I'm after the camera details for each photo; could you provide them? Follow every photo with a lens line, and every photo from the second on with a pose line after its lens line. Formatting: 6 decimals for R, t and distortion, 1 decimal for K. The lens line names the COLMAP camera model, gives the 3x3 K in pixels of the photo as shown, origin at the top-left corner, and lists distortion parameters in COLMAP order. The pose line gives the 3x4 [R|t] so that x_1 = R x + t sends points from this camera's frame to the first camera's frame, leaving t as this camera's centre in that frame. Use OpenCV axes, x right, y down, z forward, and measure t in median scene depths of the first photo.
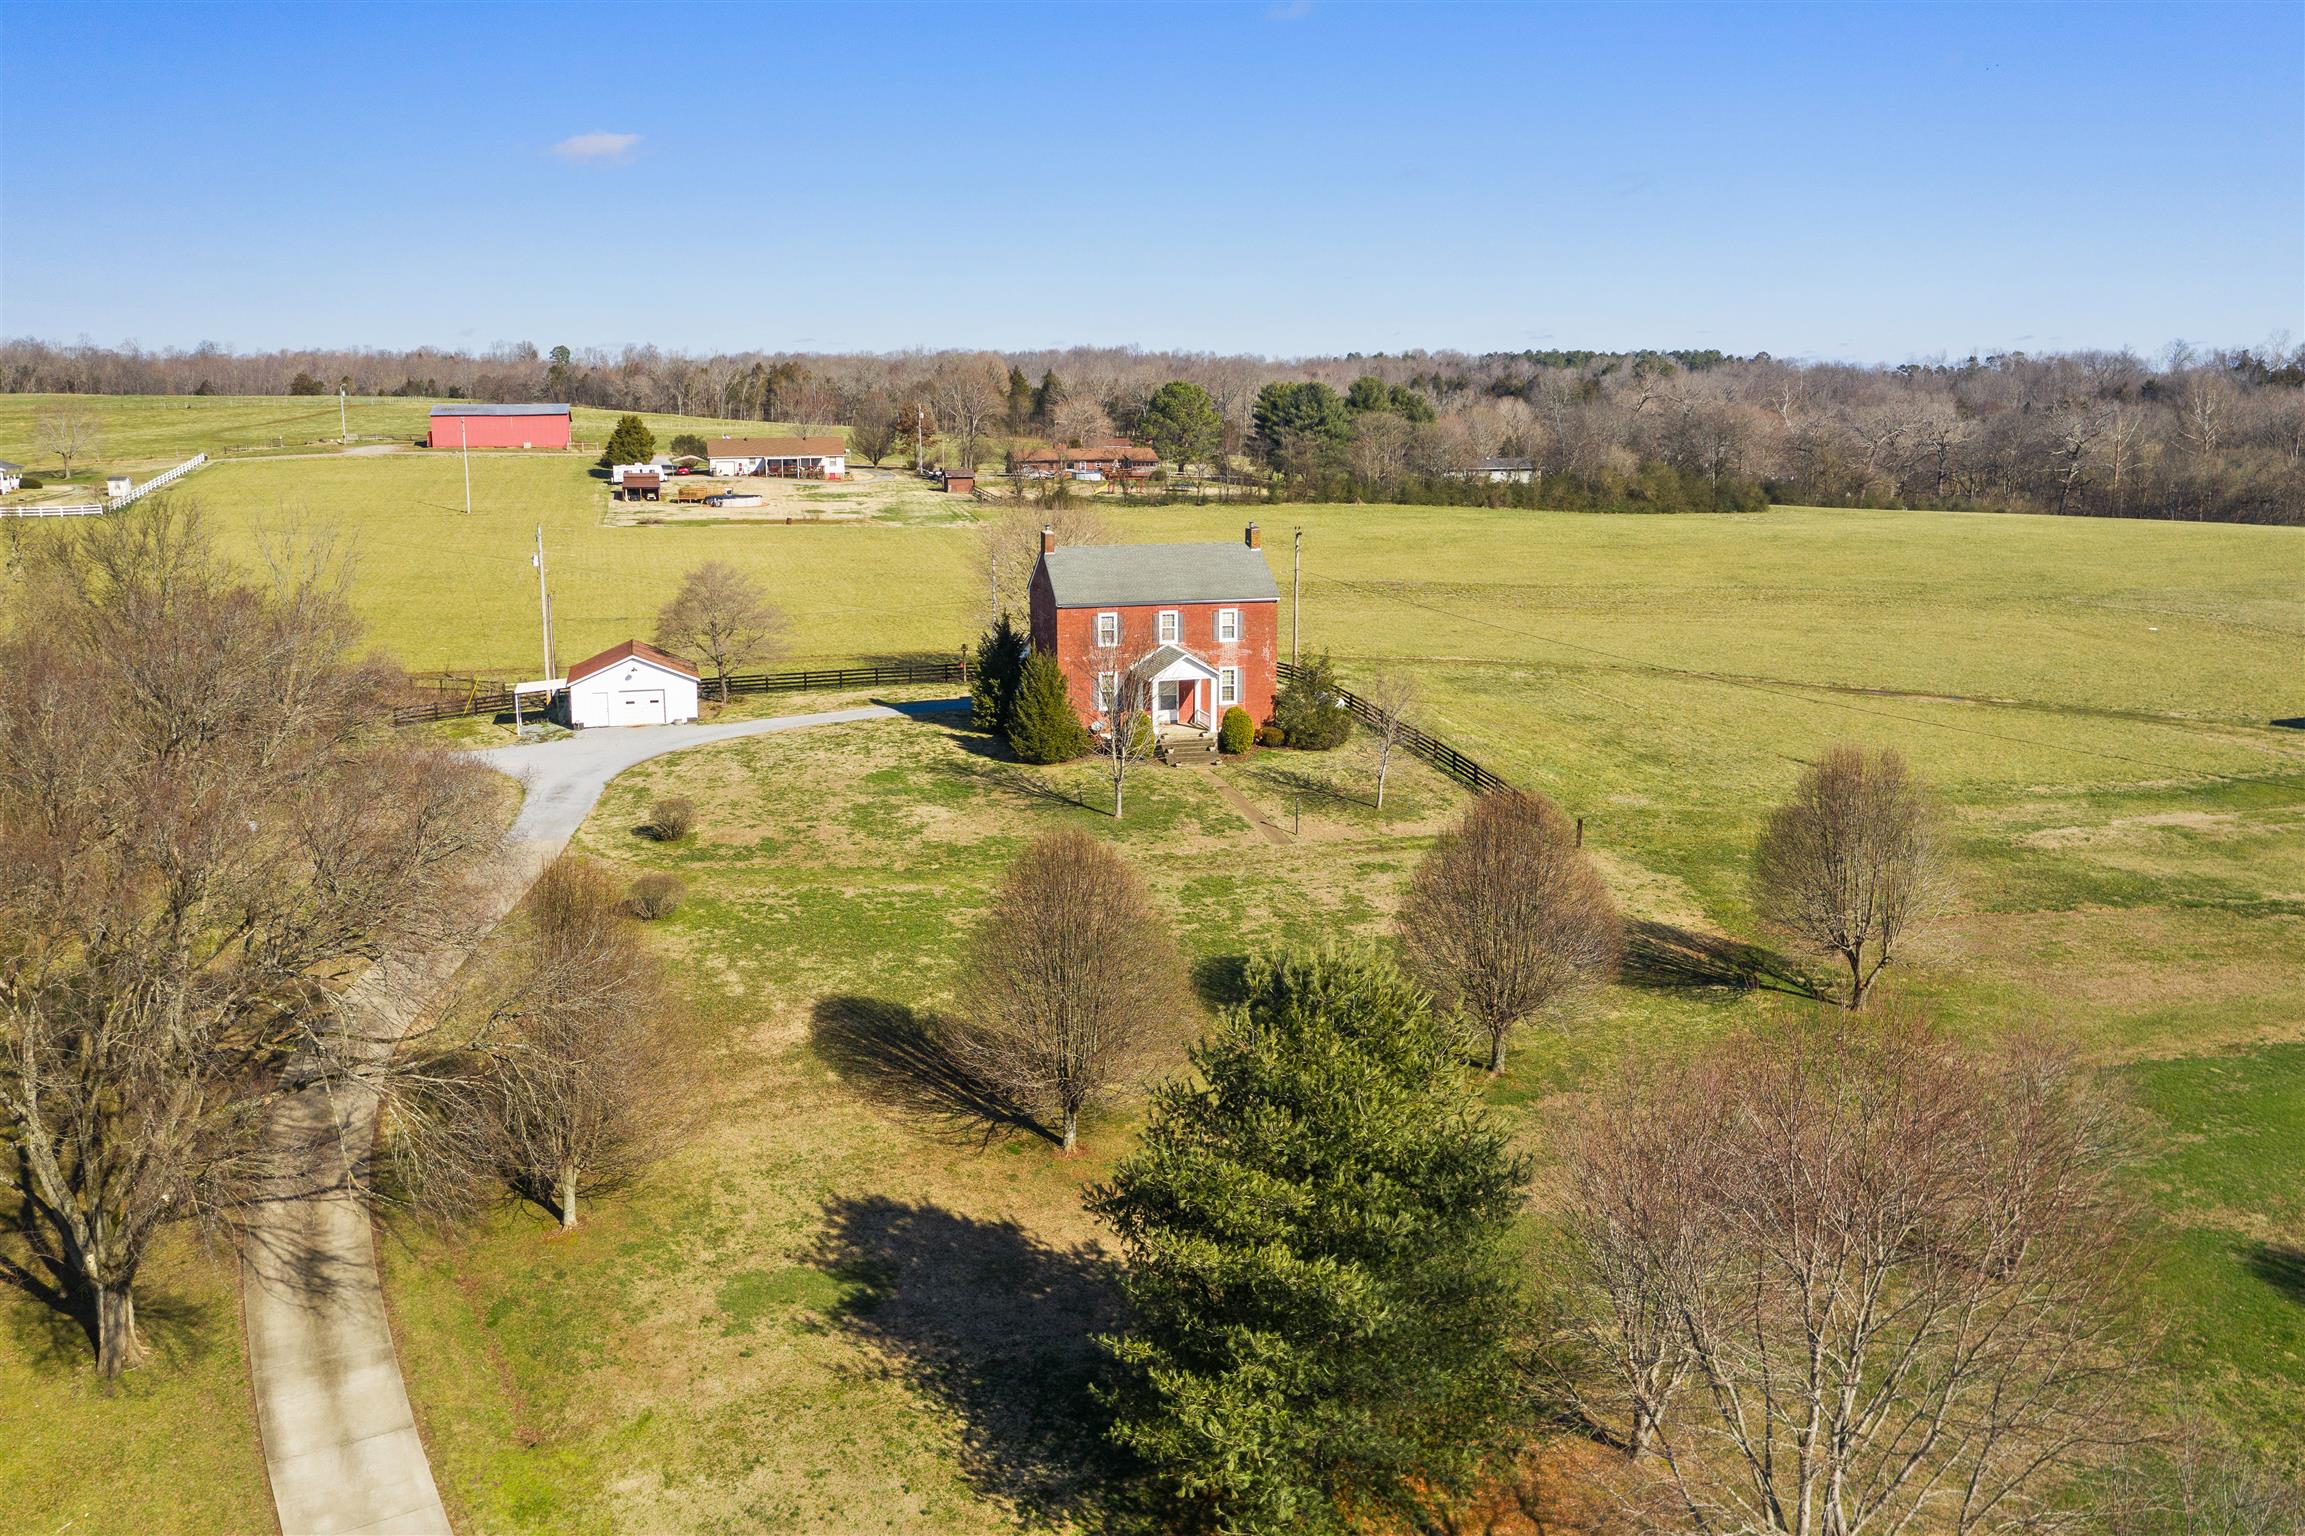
lens RADIAL K [[1848.5, 0, 1152.5], [0, 1848.5, 768.0], [0, 0, 1]] dist [-0.031853, -0.006131]
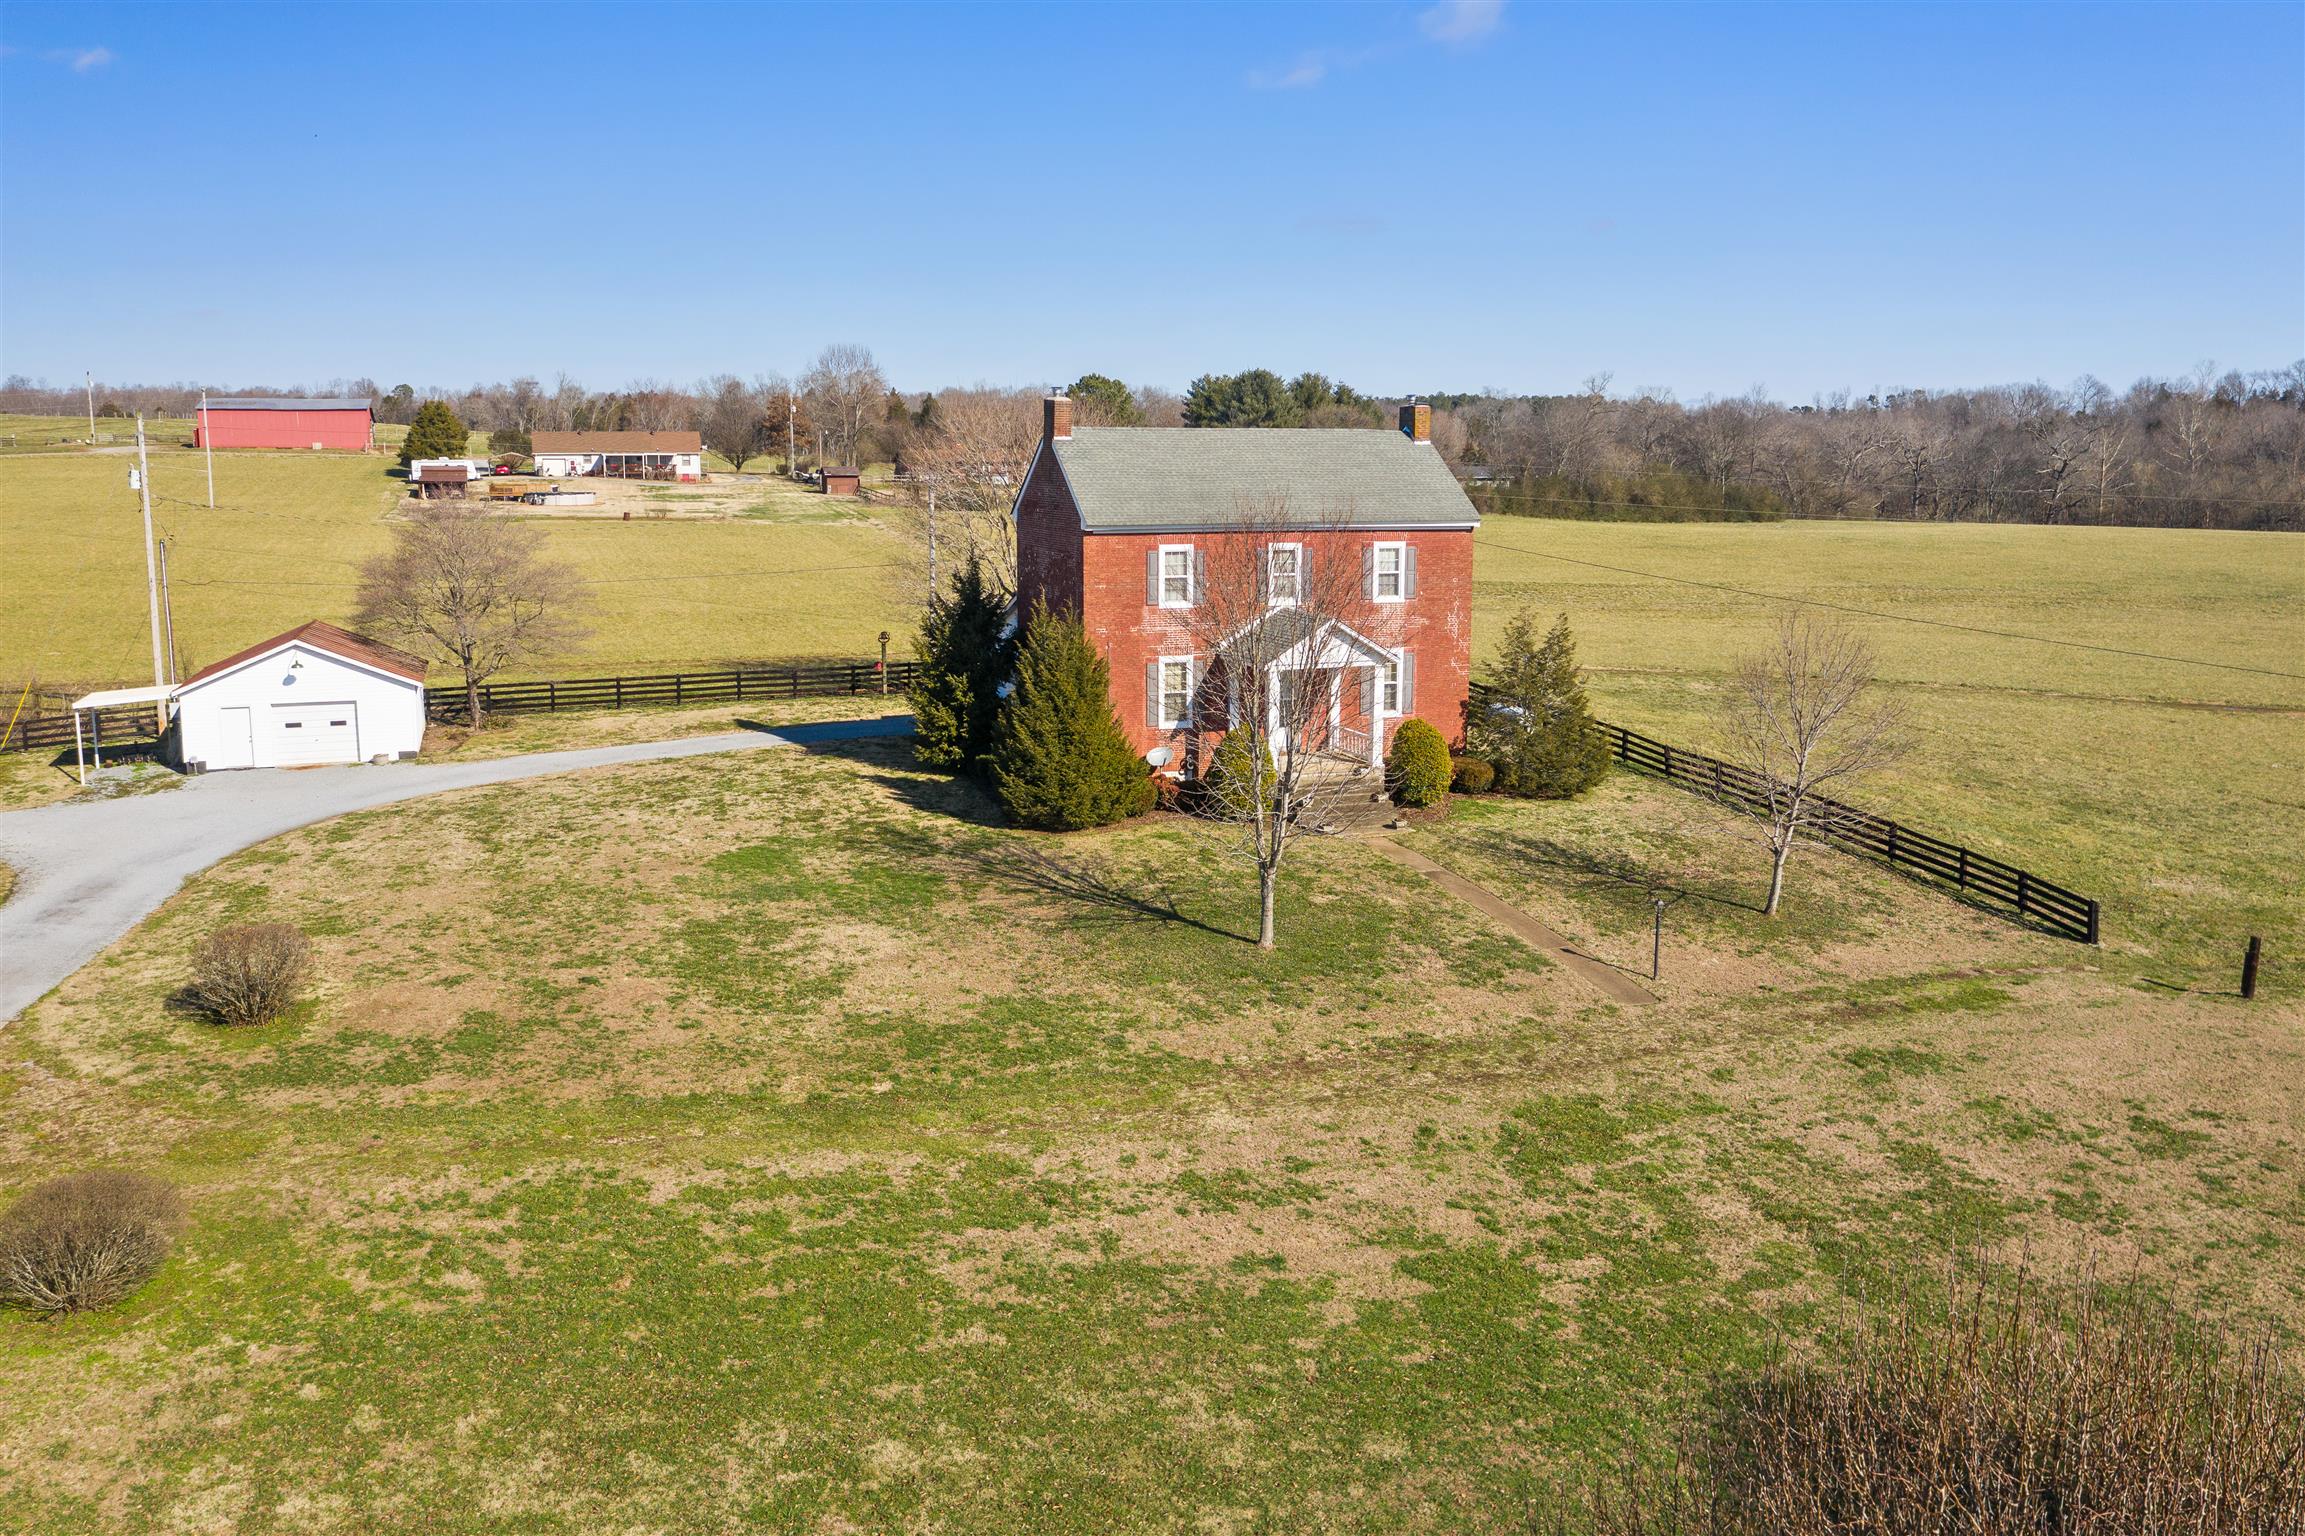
lens RADIAL K [[1848.5, 0, 1152.5], [0, 1848.5, 768.0], [0, 0, 1]] dist [-0.031853, -0.006131]
pose [[0.997447, -0.007904, 0.070972, -0.069828], [0.009997, 0.999524, -0.029177, -0.004131], [-0.070708, 0.029812, 0.997051, 0.473434]]
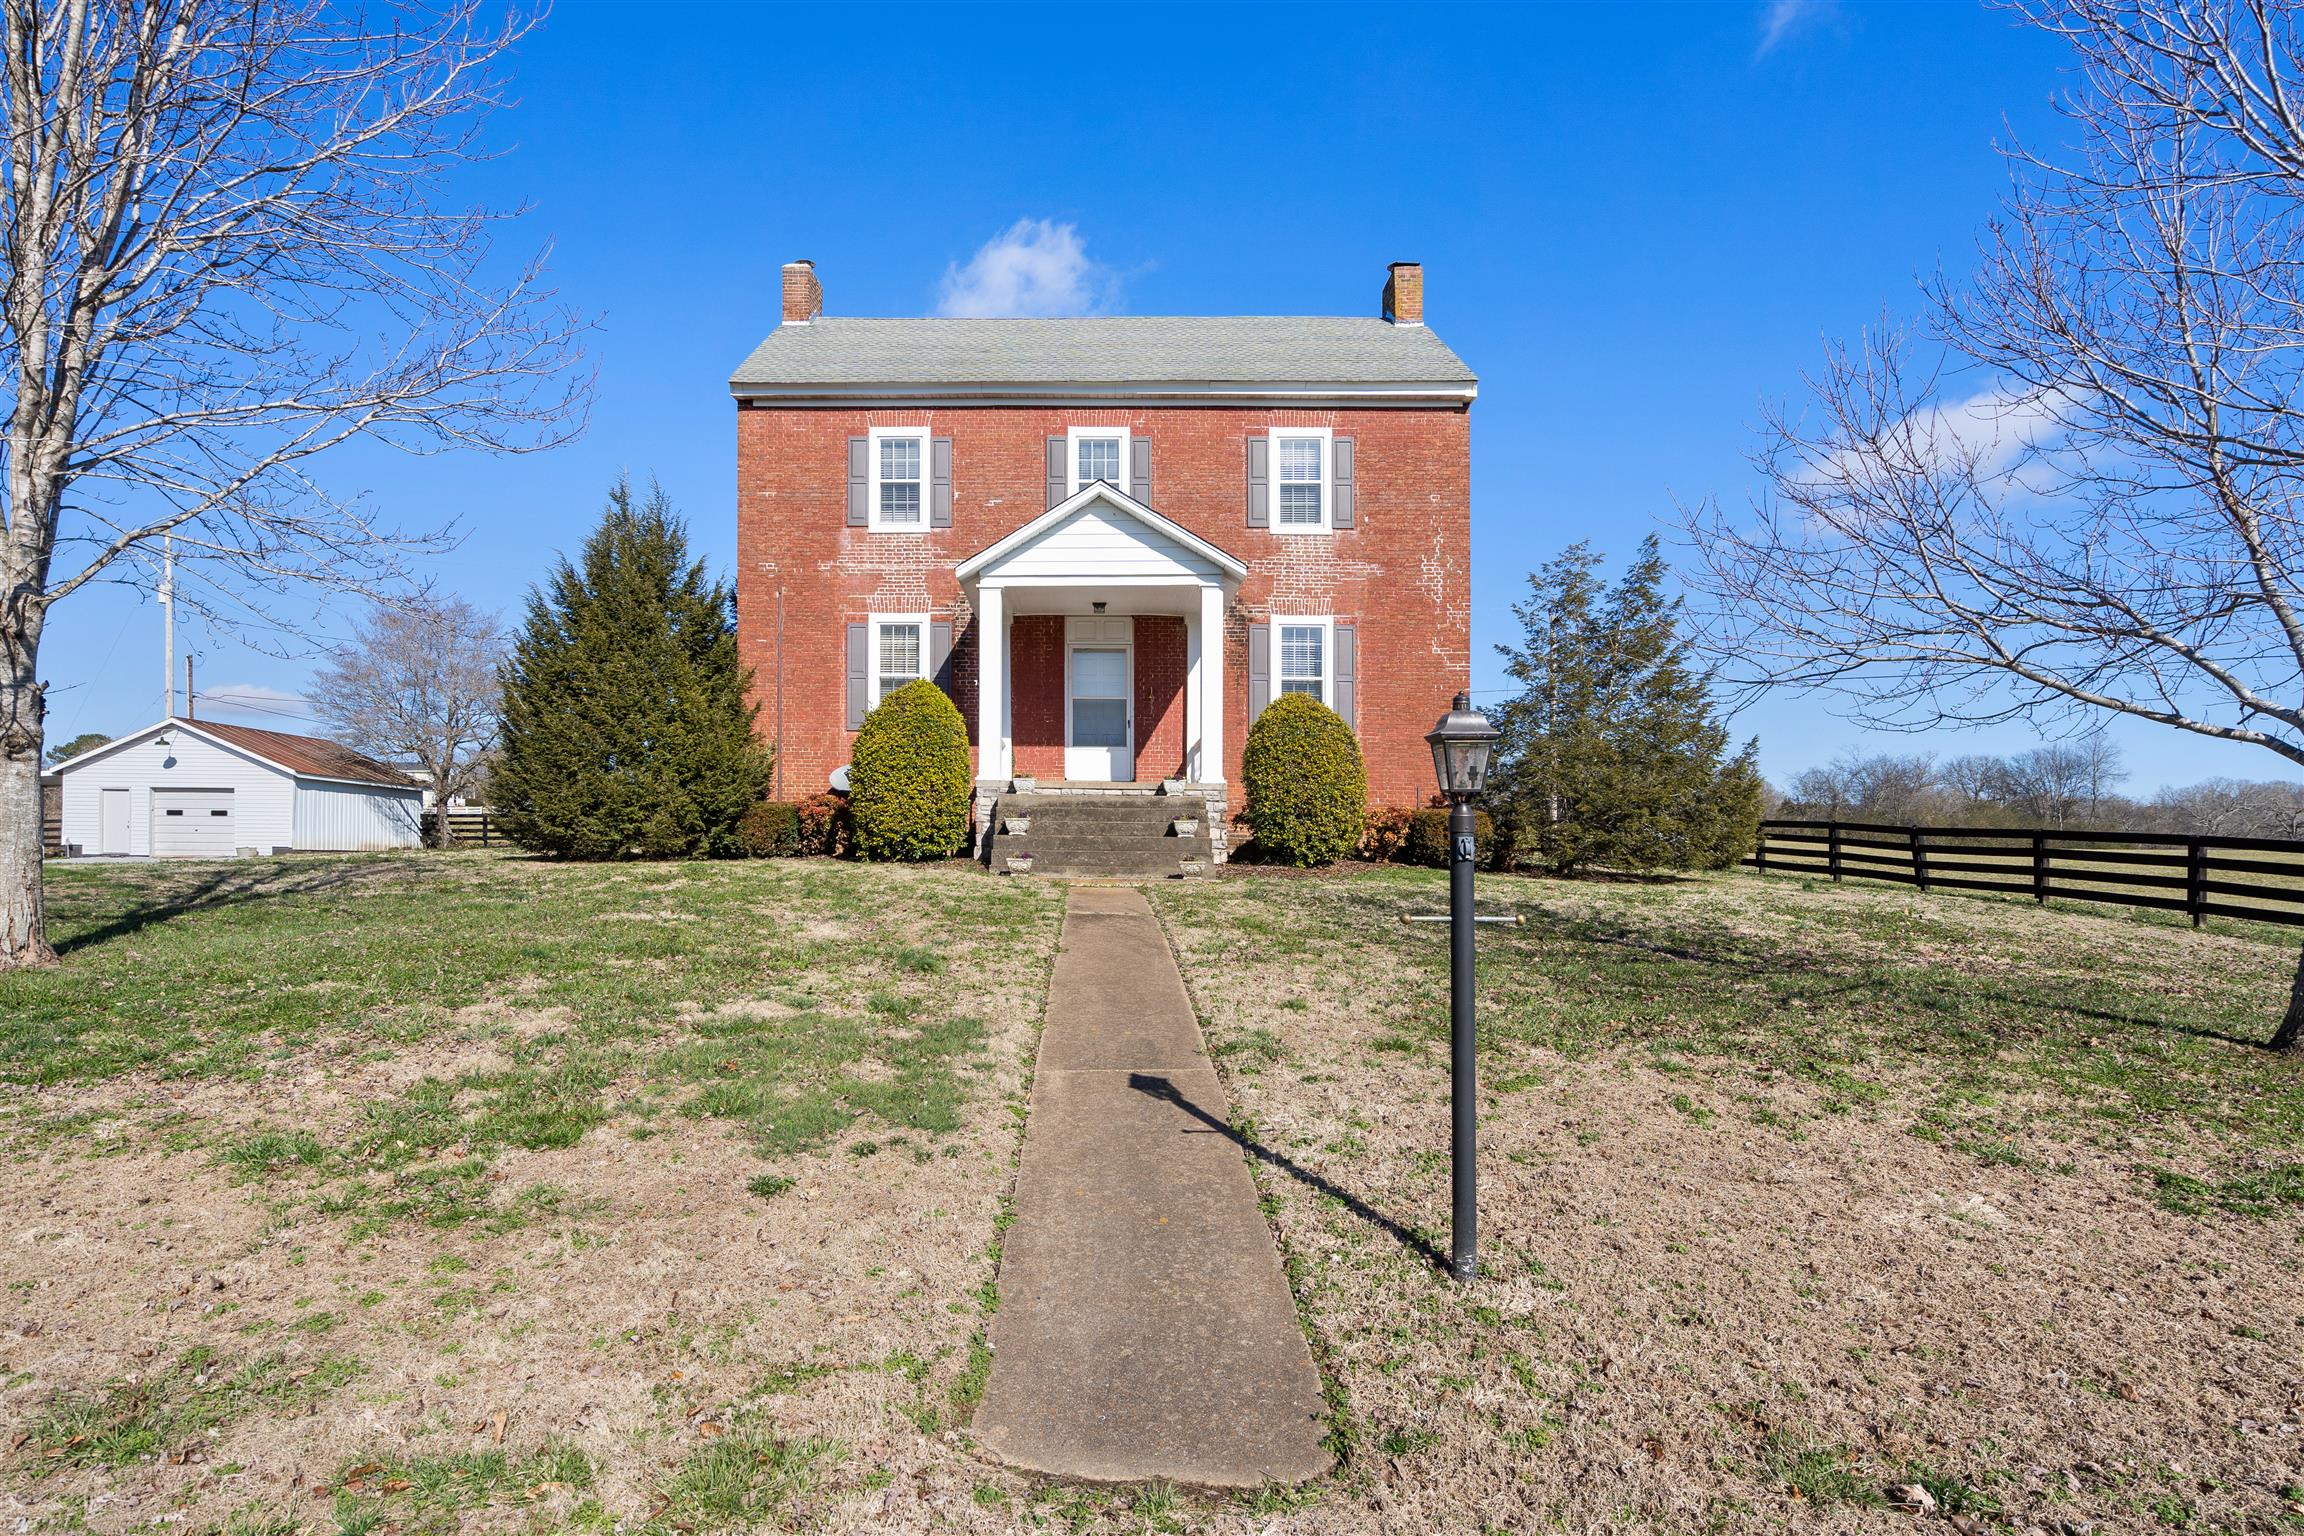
lens RADIAL K [[1255.9, 0, 1049.1], [0, 1255.9, 839.2], [0, 0, 1]] dist [0.004451, 0.000724]
pose [[0.953131, 0.007511, -0.302465, 0.066712], [-0.069197, 0.978607, -0.193751, 0.026216], [0.294539, 0.205600, 0.933260, 0.823061]]
